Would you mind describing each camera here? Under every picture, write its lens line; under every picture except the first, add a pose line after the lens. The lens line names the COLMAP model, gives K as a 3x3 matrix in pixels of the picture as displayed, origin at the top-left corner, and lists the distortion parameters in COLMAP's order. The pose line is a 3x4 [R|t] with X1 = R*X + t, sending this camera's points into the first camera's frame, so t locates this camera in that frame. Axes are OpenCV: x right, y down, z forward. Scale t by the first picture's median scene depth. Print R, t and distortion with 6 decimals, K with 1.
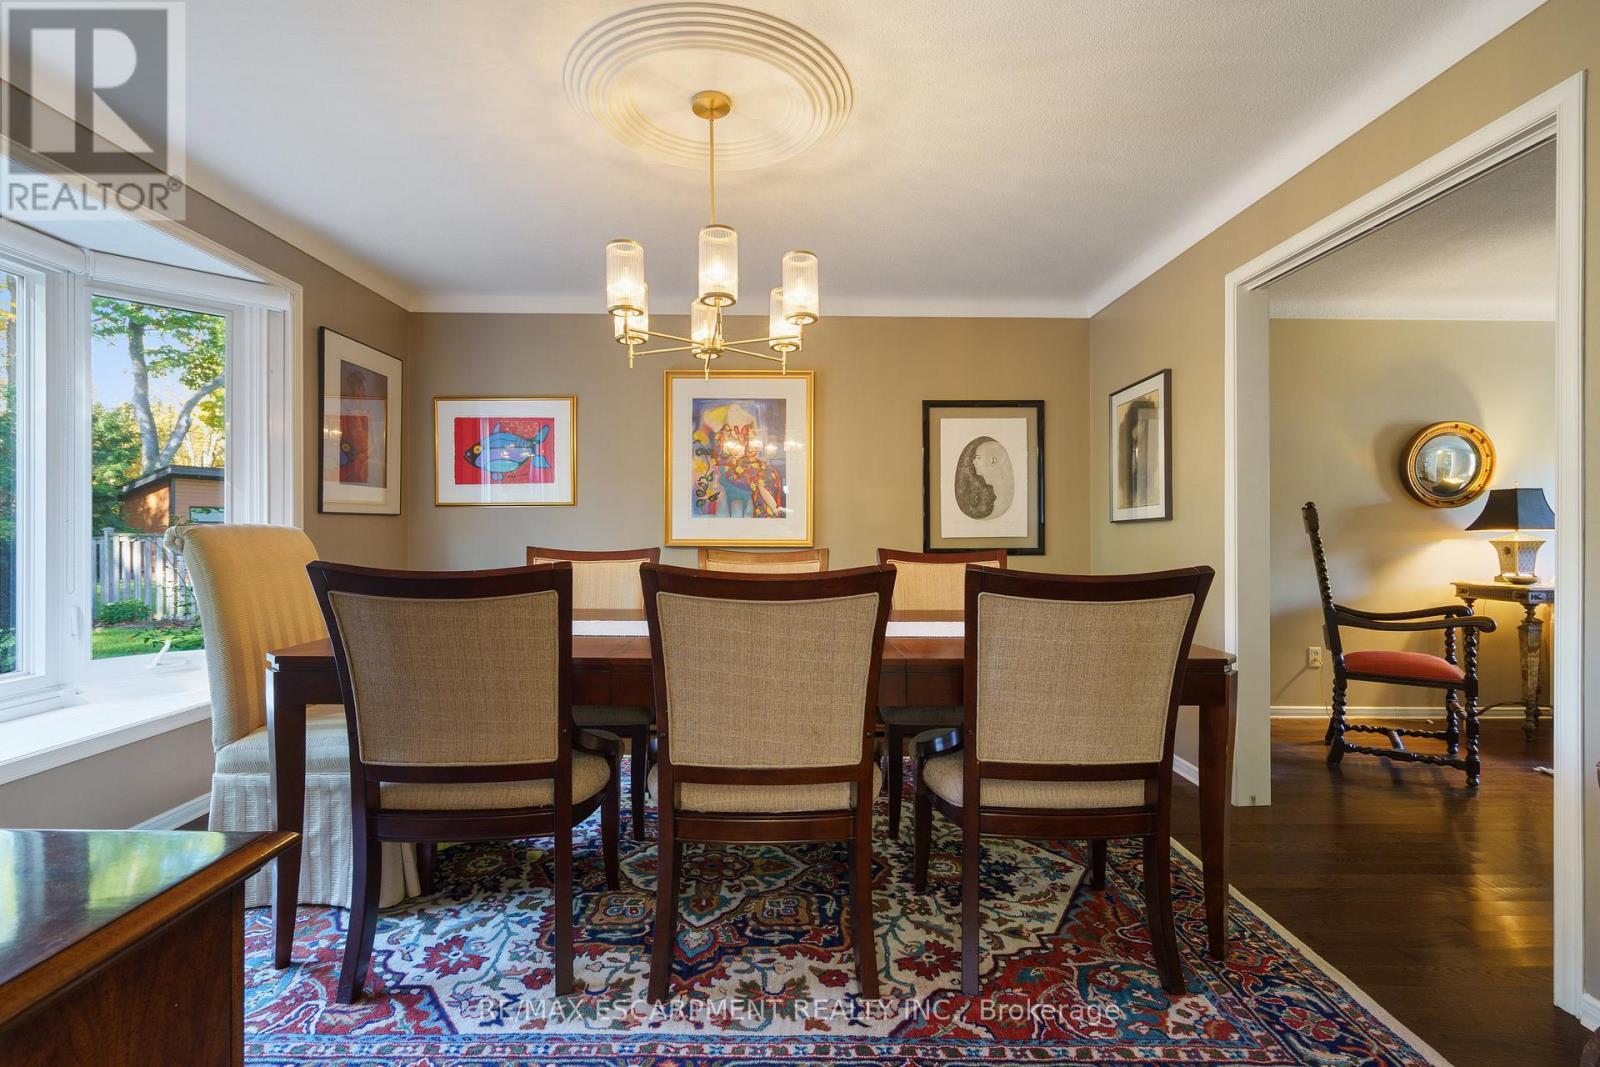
lens RADIAL K [[757.8, 0, 794.0], [0, 757.8, 536.1], [0, 0, 1]] dist [-0.000282, -0.000224]
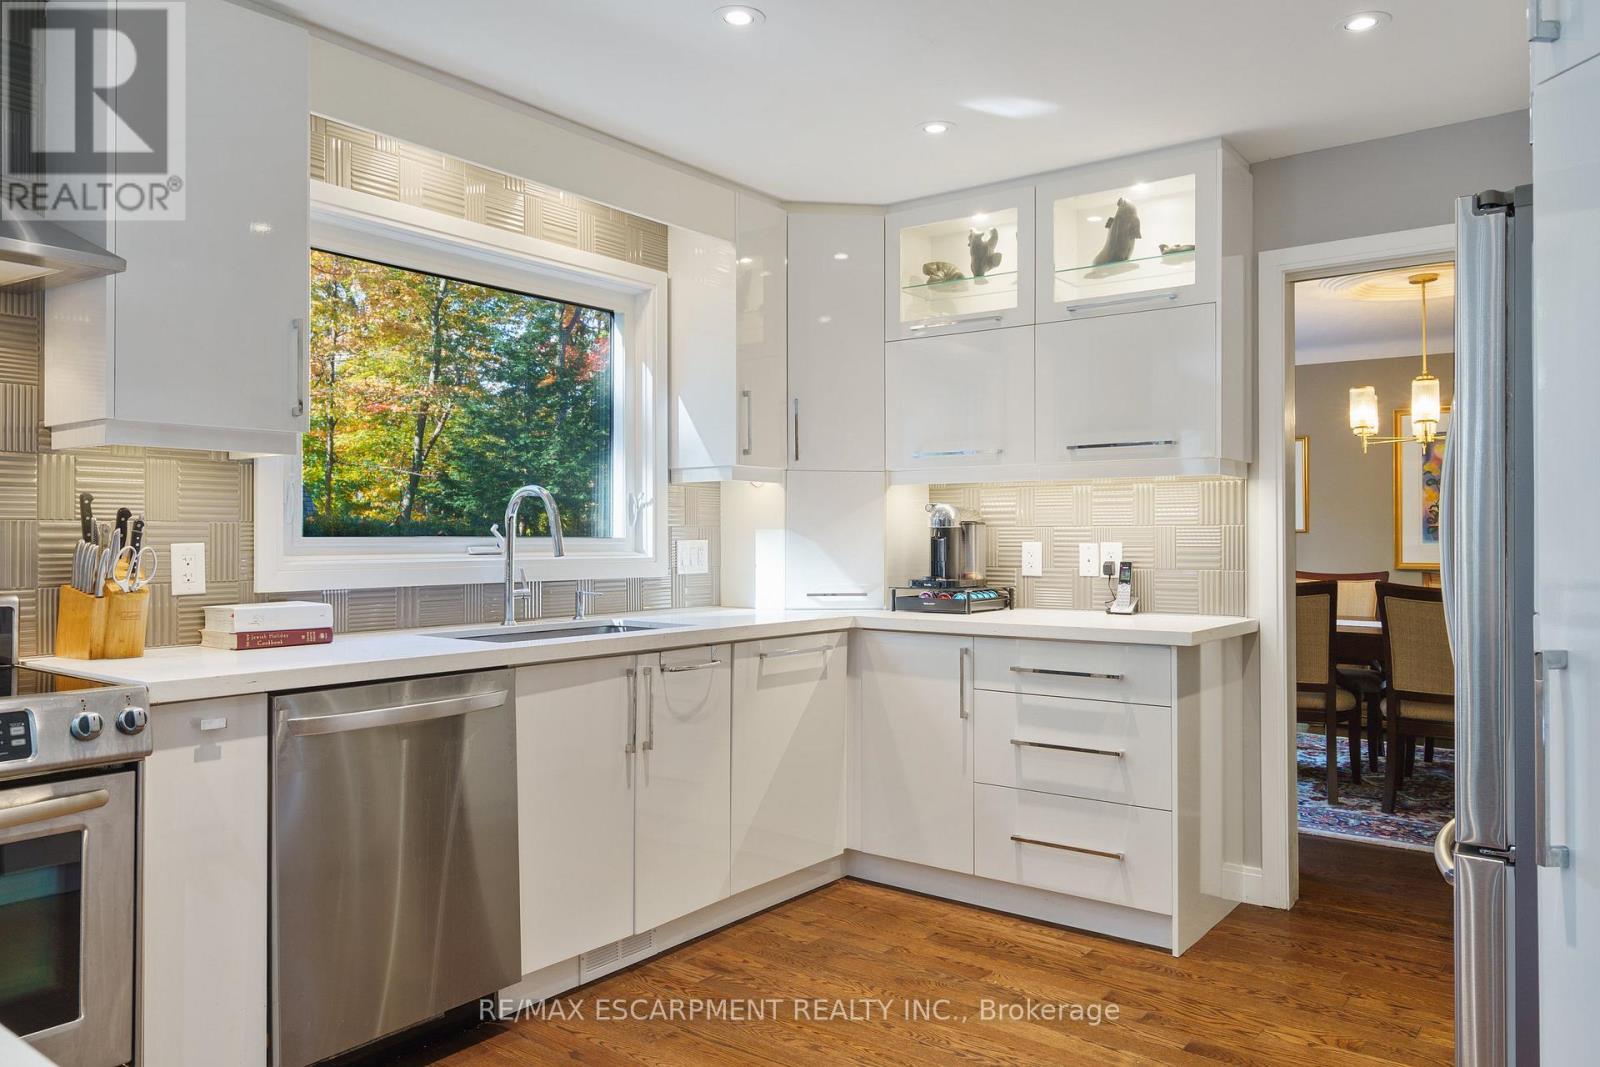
lens RADIAL K [[1150.6, 0, 800.0], [0, 1150.6, 533.5], [0, 0, 1]] dist [0.010084, 0.002775]
pose [[0.789681, -0.004706, -0.613499, 0.414804], [0.002363, 0.999986, -0.004629, -0.071654], [0.613513, 0.002206, 0.789682, -2.075095]]
